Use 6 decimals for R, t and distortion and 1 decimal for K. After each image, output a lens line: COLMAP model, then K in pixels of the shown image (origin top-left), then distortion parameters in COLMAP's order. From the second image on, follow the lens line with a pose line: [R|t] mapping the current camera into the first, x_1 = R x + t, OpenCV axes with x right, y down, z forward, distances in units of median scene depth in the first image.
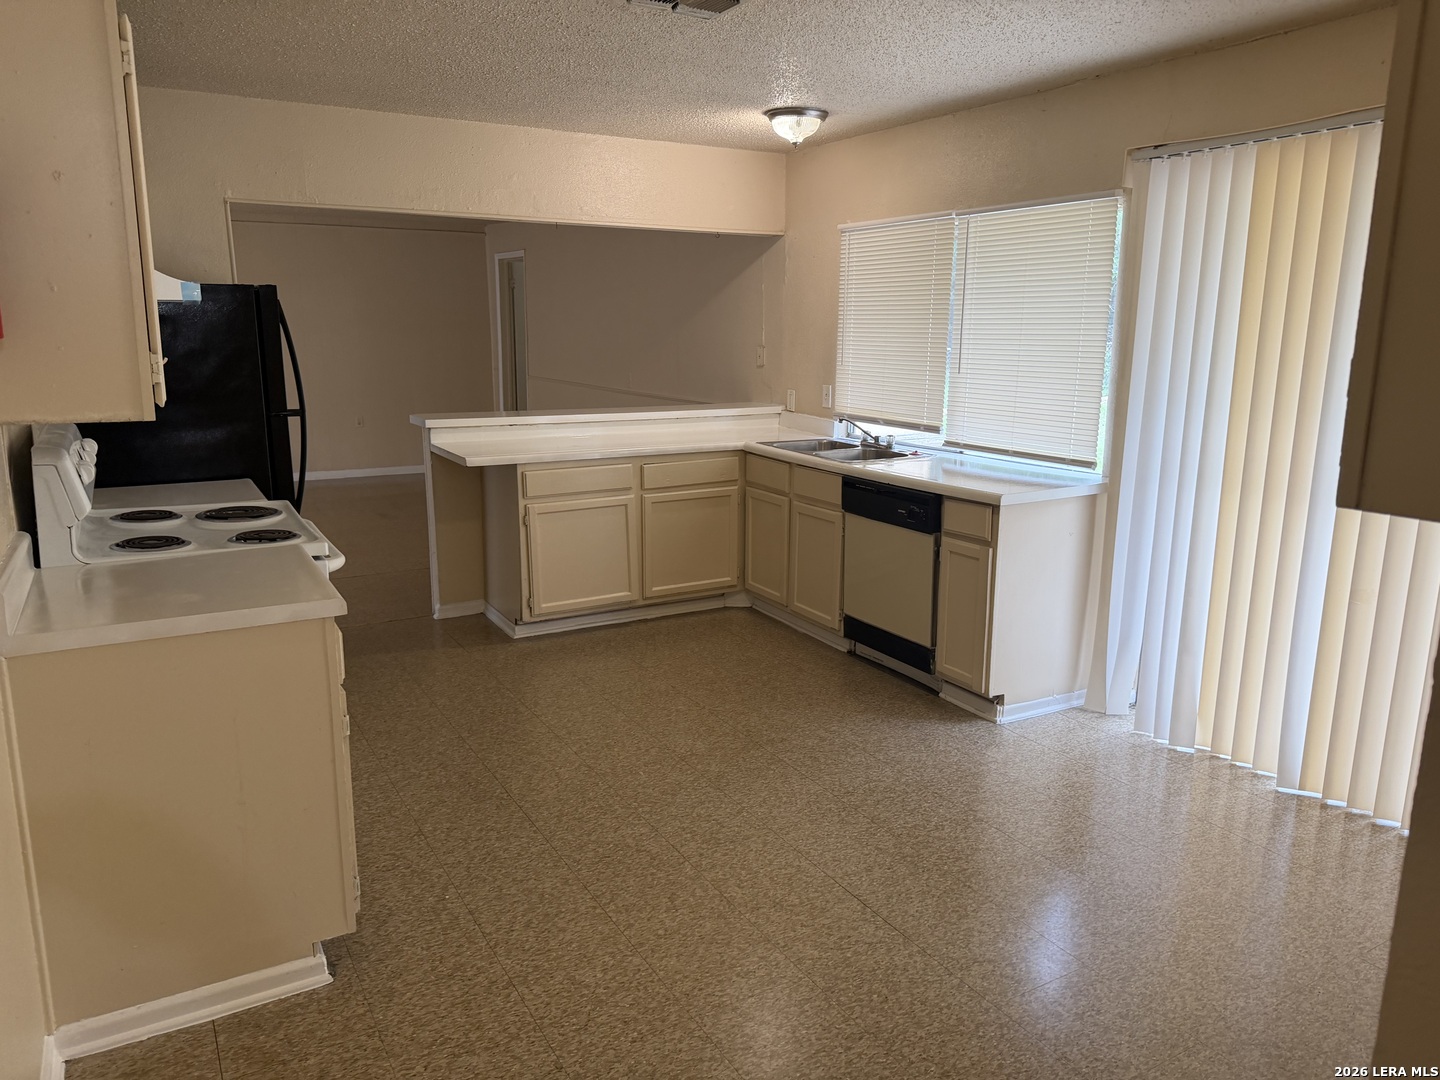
lens RADIAL K [[1023.9, 0, 721.0], [0, 1023.9, 540.8], [0, 0, 1]] dist [-0.052444, -0.004326]
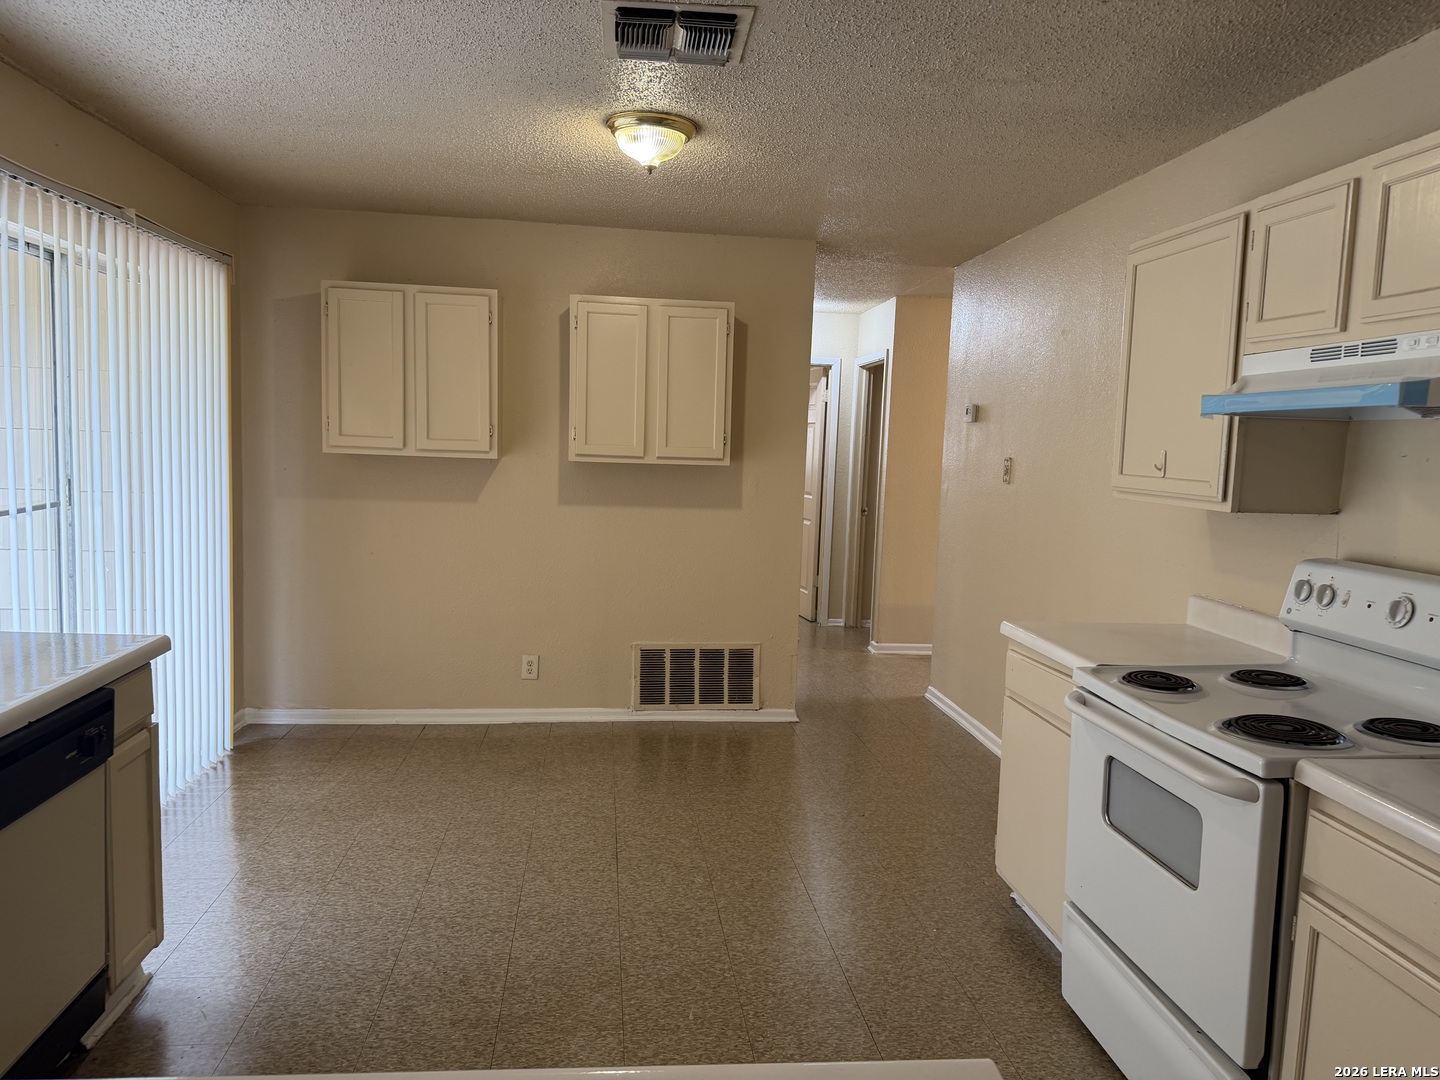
lens RADIAL K [[1023.9, 0, 720.3], [0, 1023.9, 536.4], [0, 0, 1]] dist [-0.052444, -0.004326]
pose [[-0.919768, -0.084729, 0.383207, -0.410710], [0.032671, 0.956499, 0.289901, -0.374338], [-0.391100, 0.279161, -0.876989, 1.807642]]
